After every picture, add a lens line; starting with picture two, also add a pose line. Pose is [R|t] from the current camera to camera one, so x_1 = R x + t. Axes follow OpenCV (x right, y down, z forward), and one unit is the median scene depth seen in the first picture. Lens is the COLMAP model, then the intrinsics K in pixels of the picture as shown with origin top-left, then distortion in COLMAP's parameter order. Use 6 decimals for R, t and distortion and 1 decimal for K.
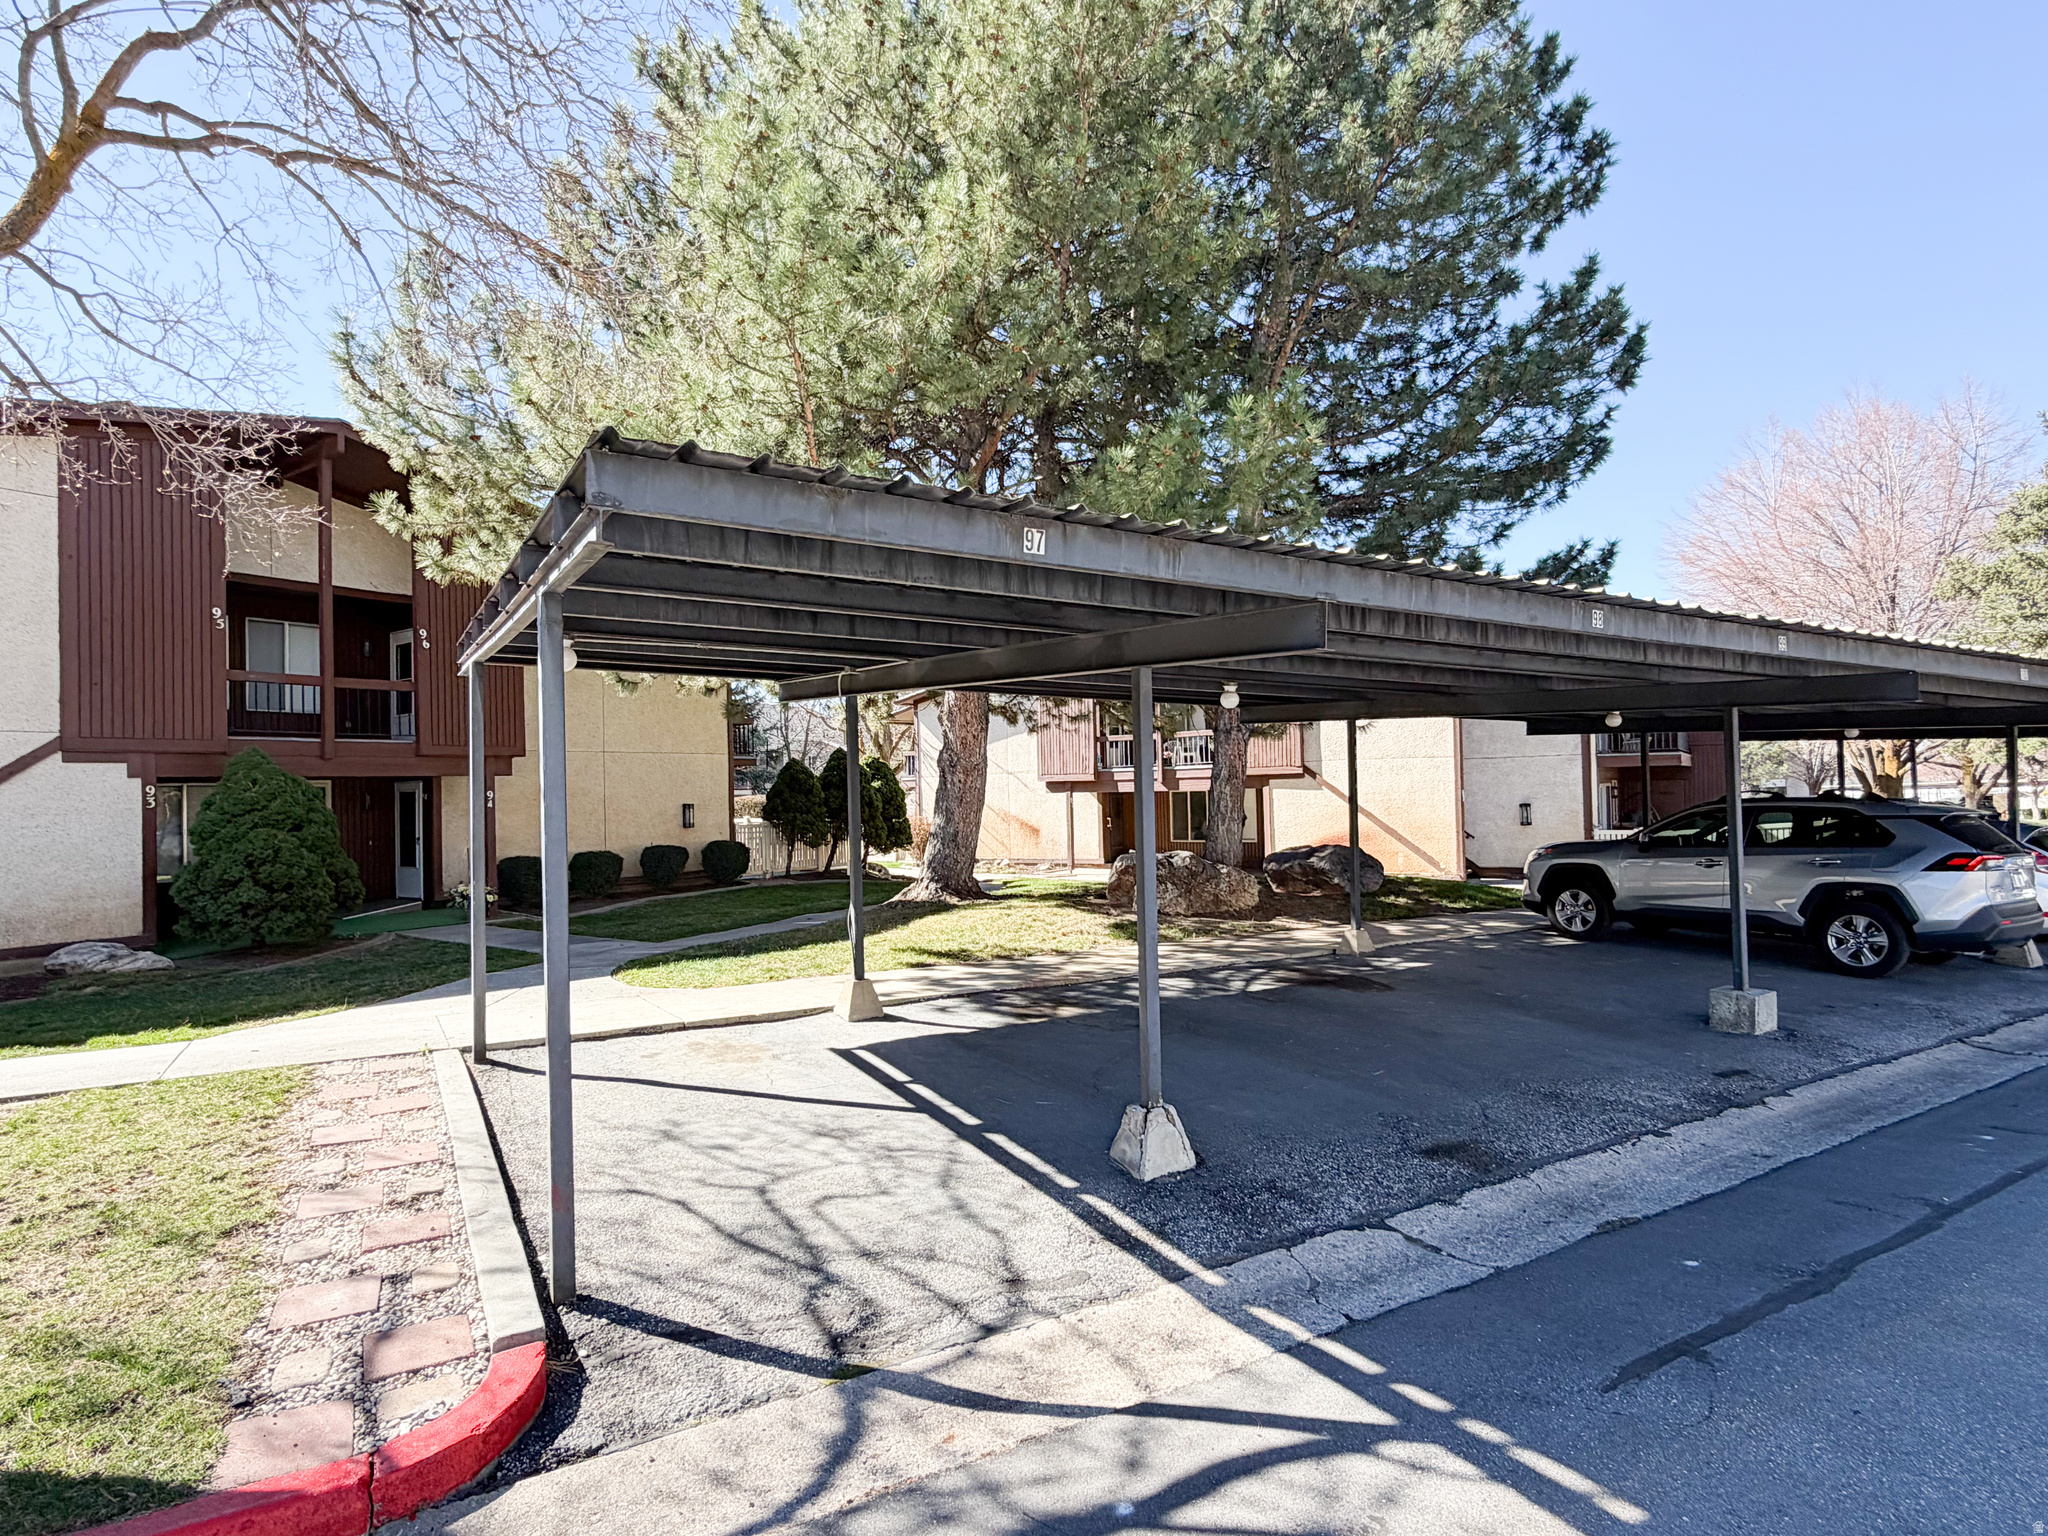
lens RADIAL K [[1082.6, 0, 1033.1], [0, 1082.6, 771.9], [0, 0, 1]] dist [-0.001002, 0.002829]
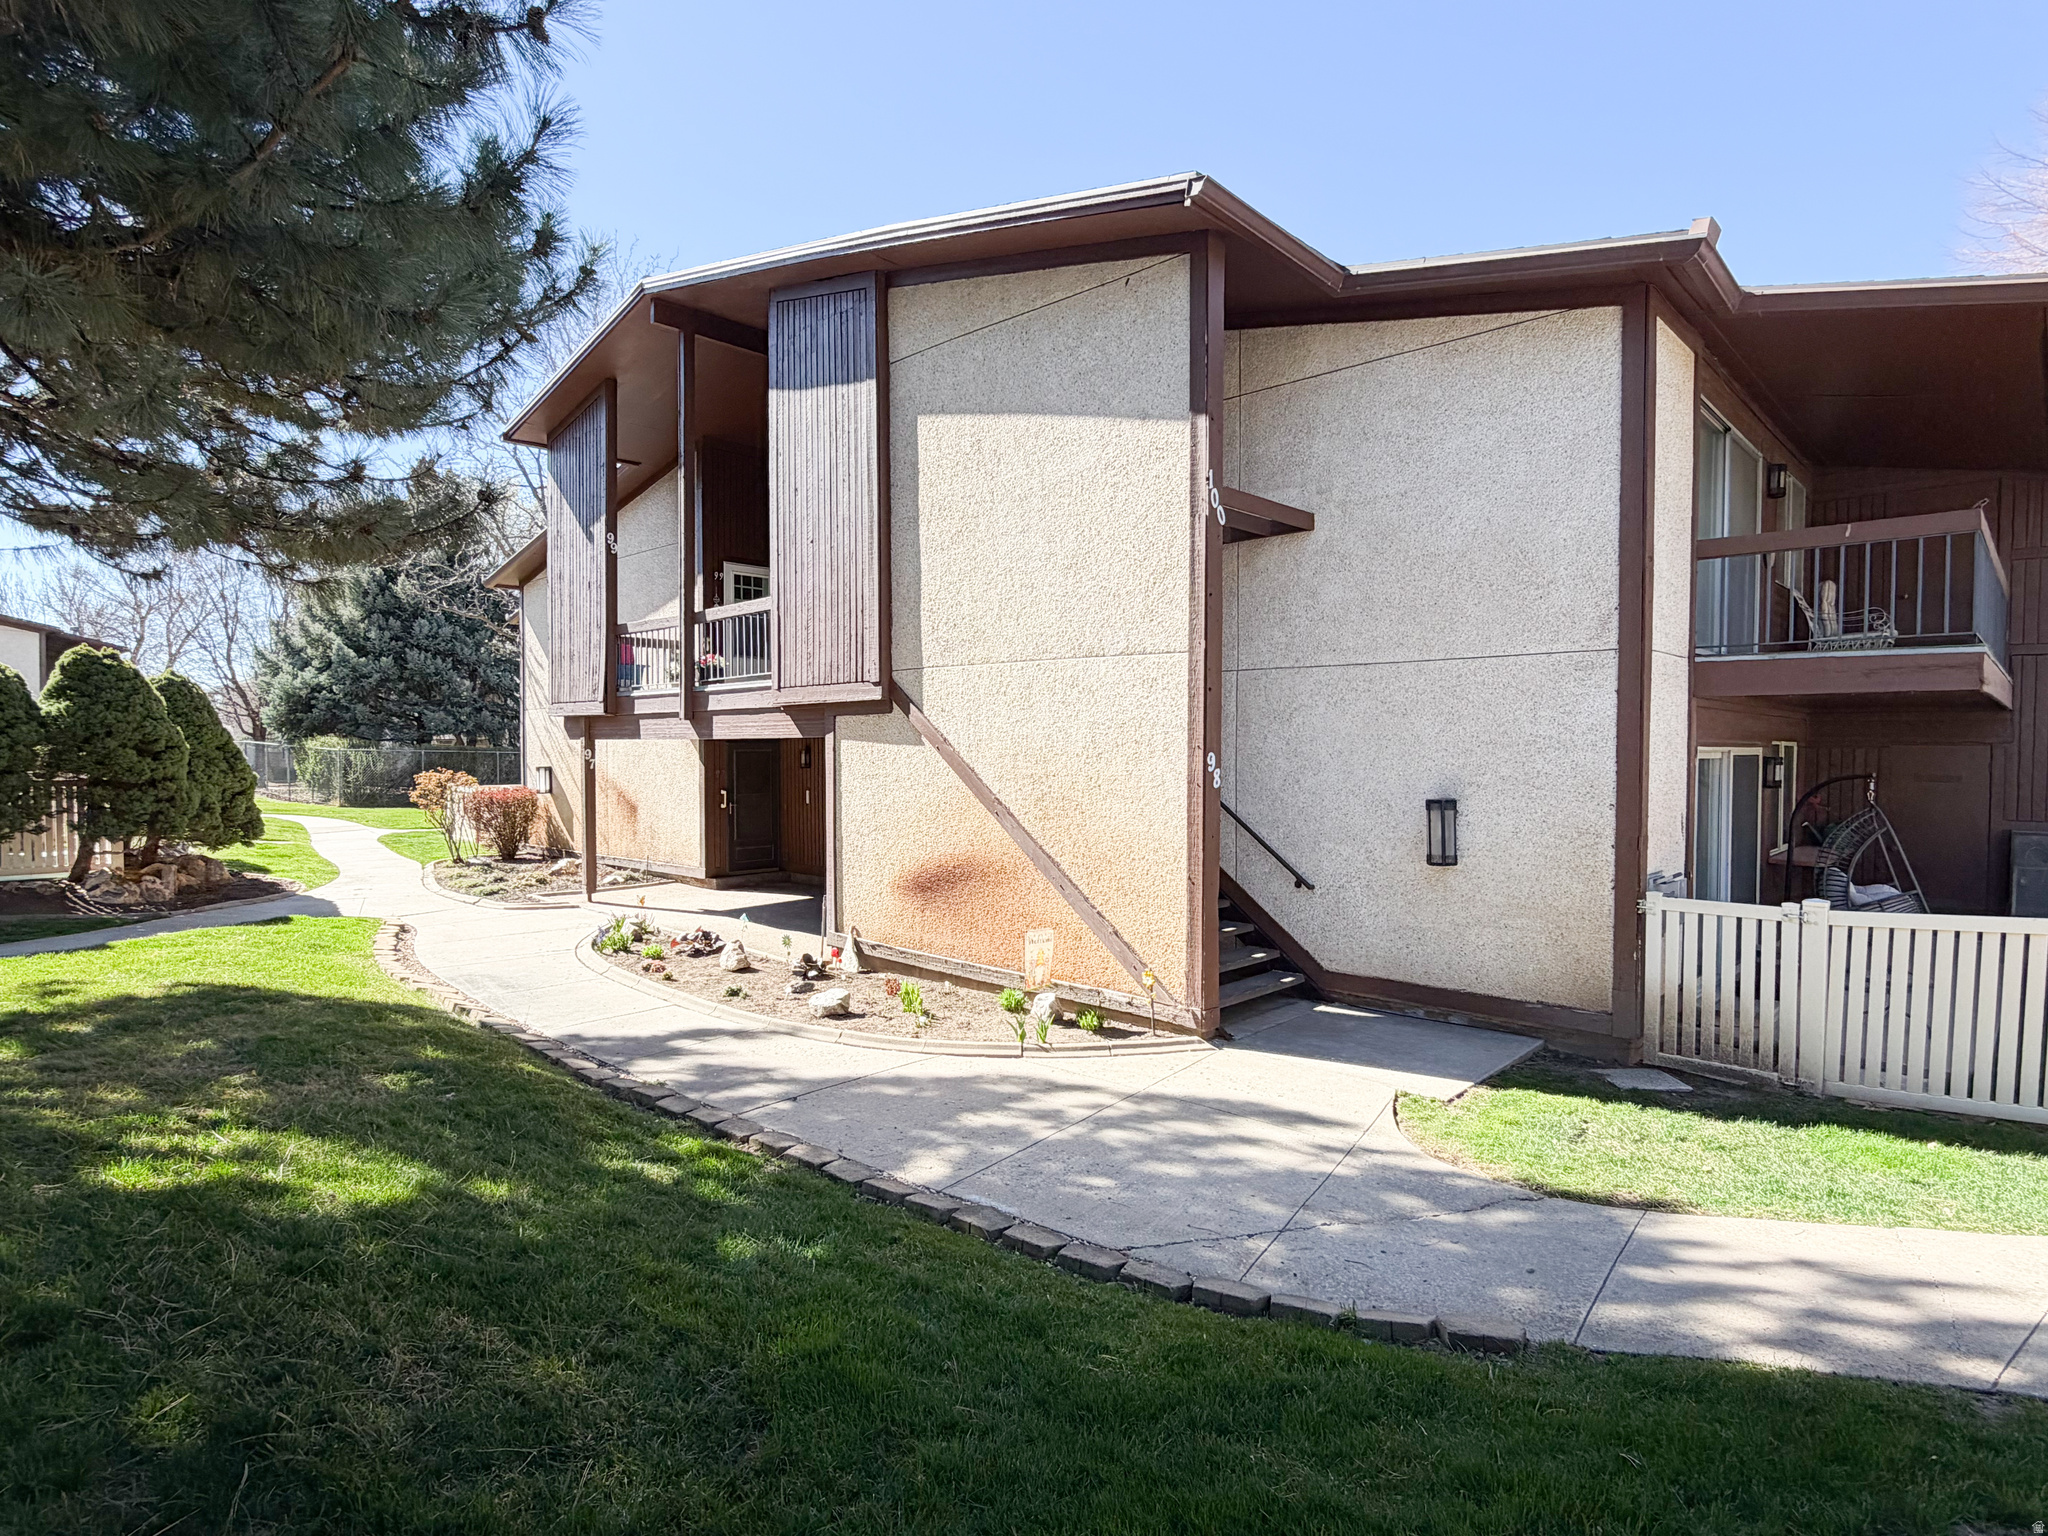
lens RADIAL K [[1082.6, 0, 1033.1], [0, 1082.6, 771.9], [0, 0, 1]] dist [-0.001002, 0.002829]
pose [[0.983120, 0.034230, -0.179731, 0.390761], [-0.027405, 0.998811, 0.040321, 0.010339], [0.180897, -0.034714, 0.982889, 0.647212]]
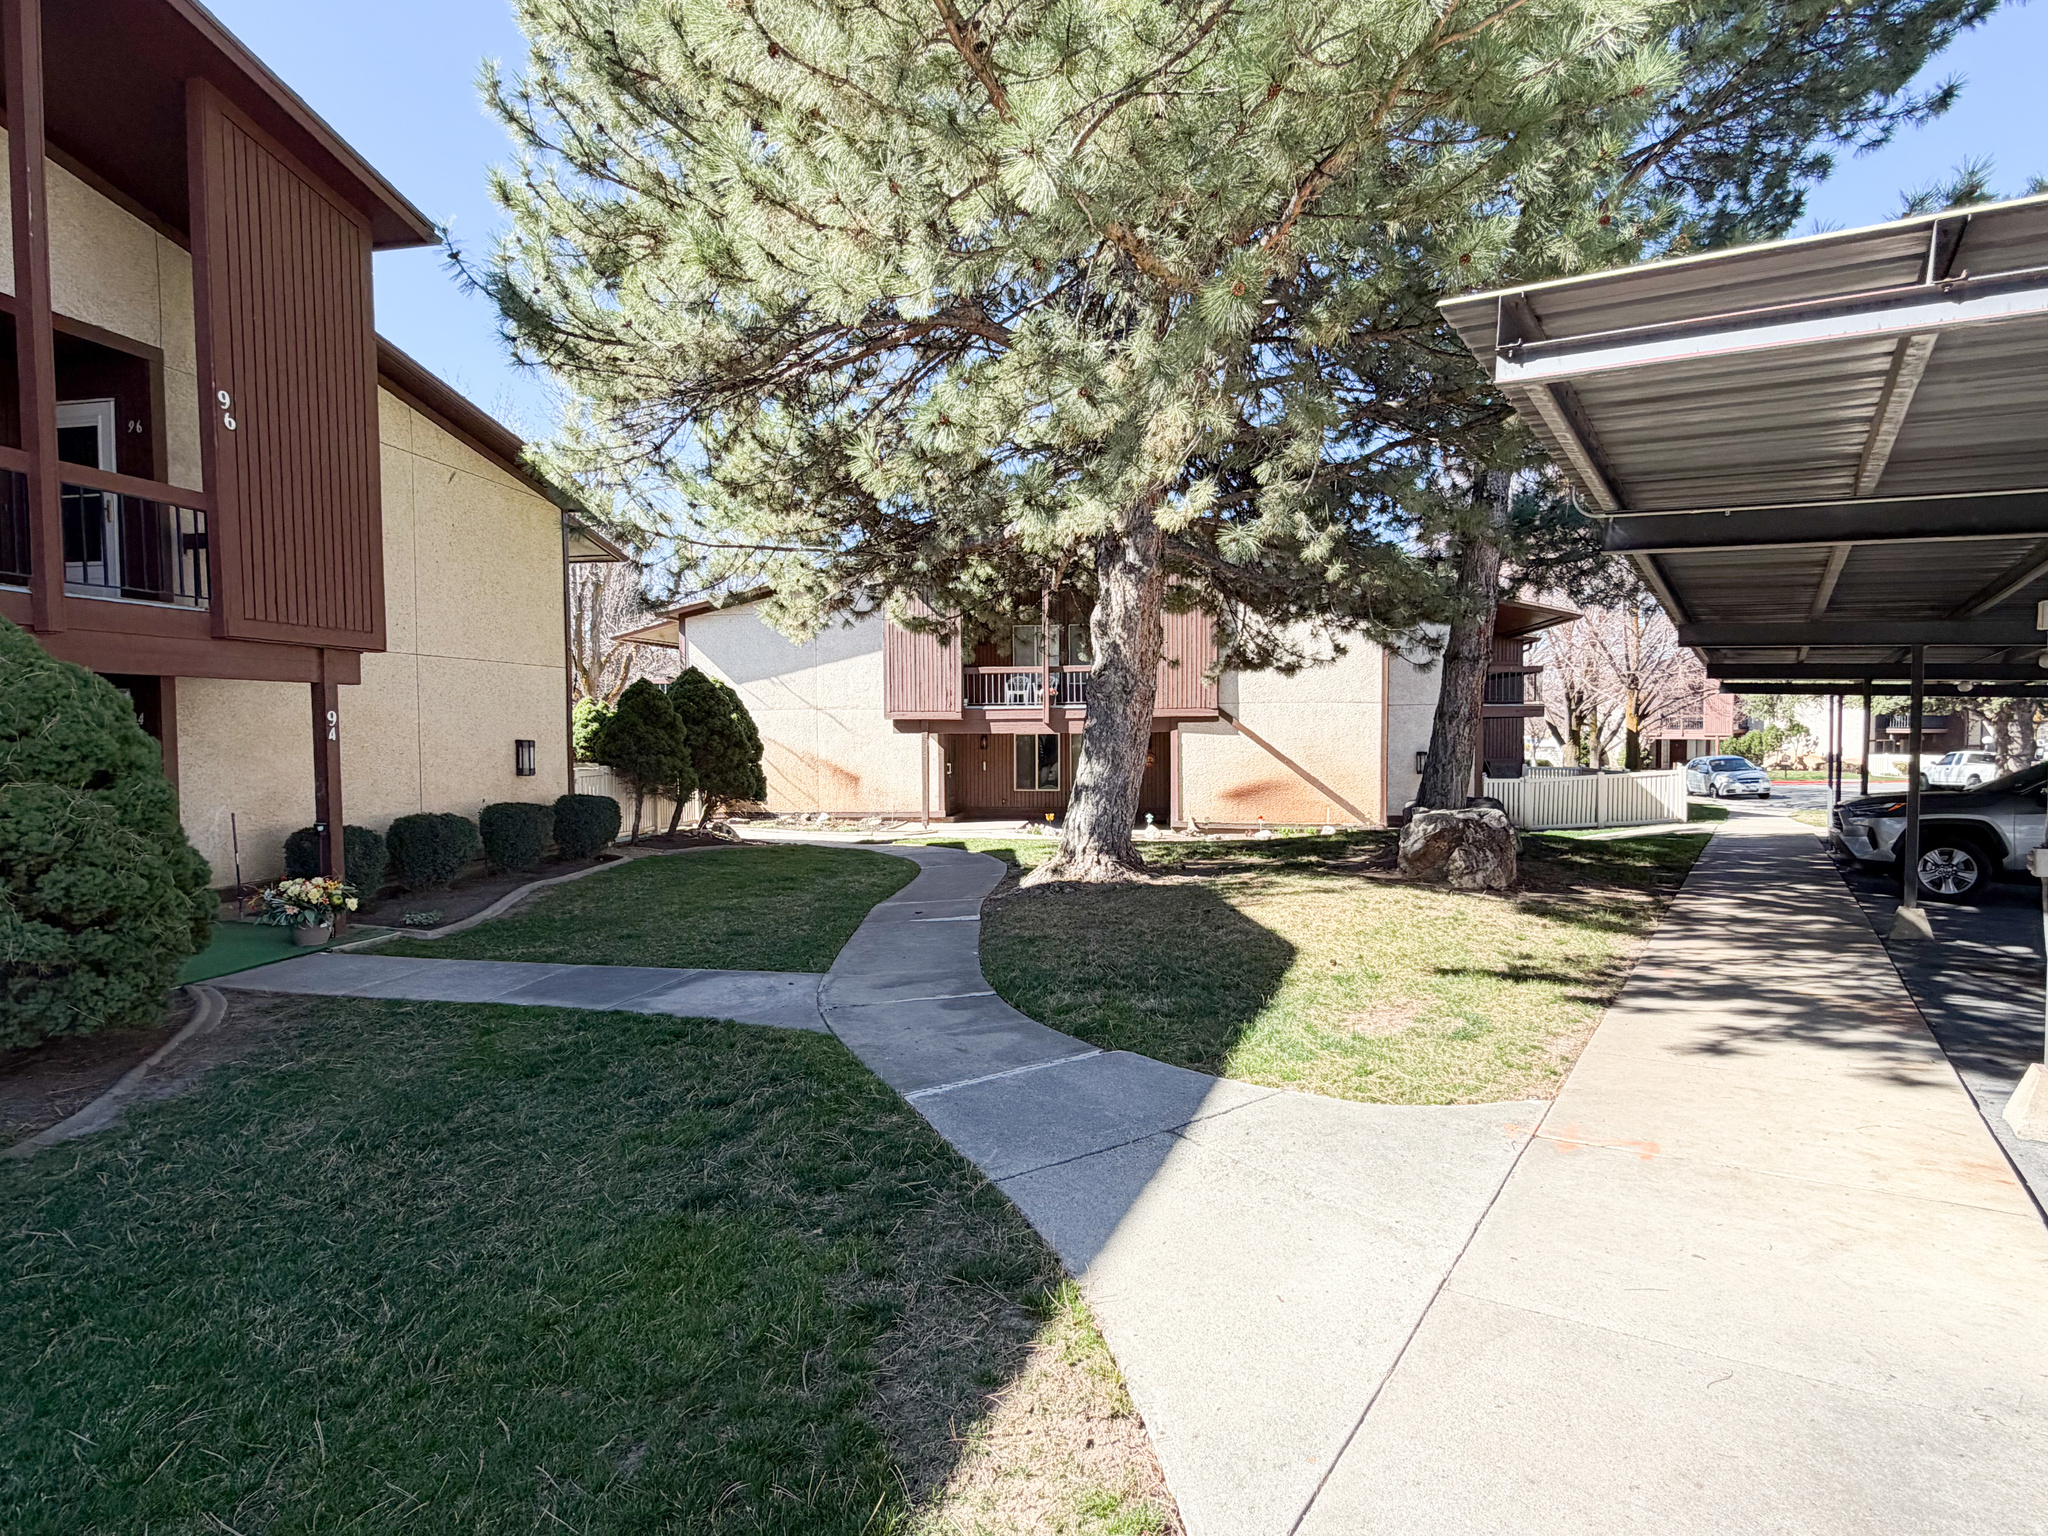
lens RADIAL K [[1082.6, 0, 1033.1], [0, 1082.6, 771.9], [0, 0, 1]] dist [-0.001002, 0.002829]
pose [[0.911078, 0.002424, 0.412228, -0.280813], [-0.023326, 0.998684, 0.045681, 0.010398], [-0.411575, -0.051234, 0.909935, 0.241571]]
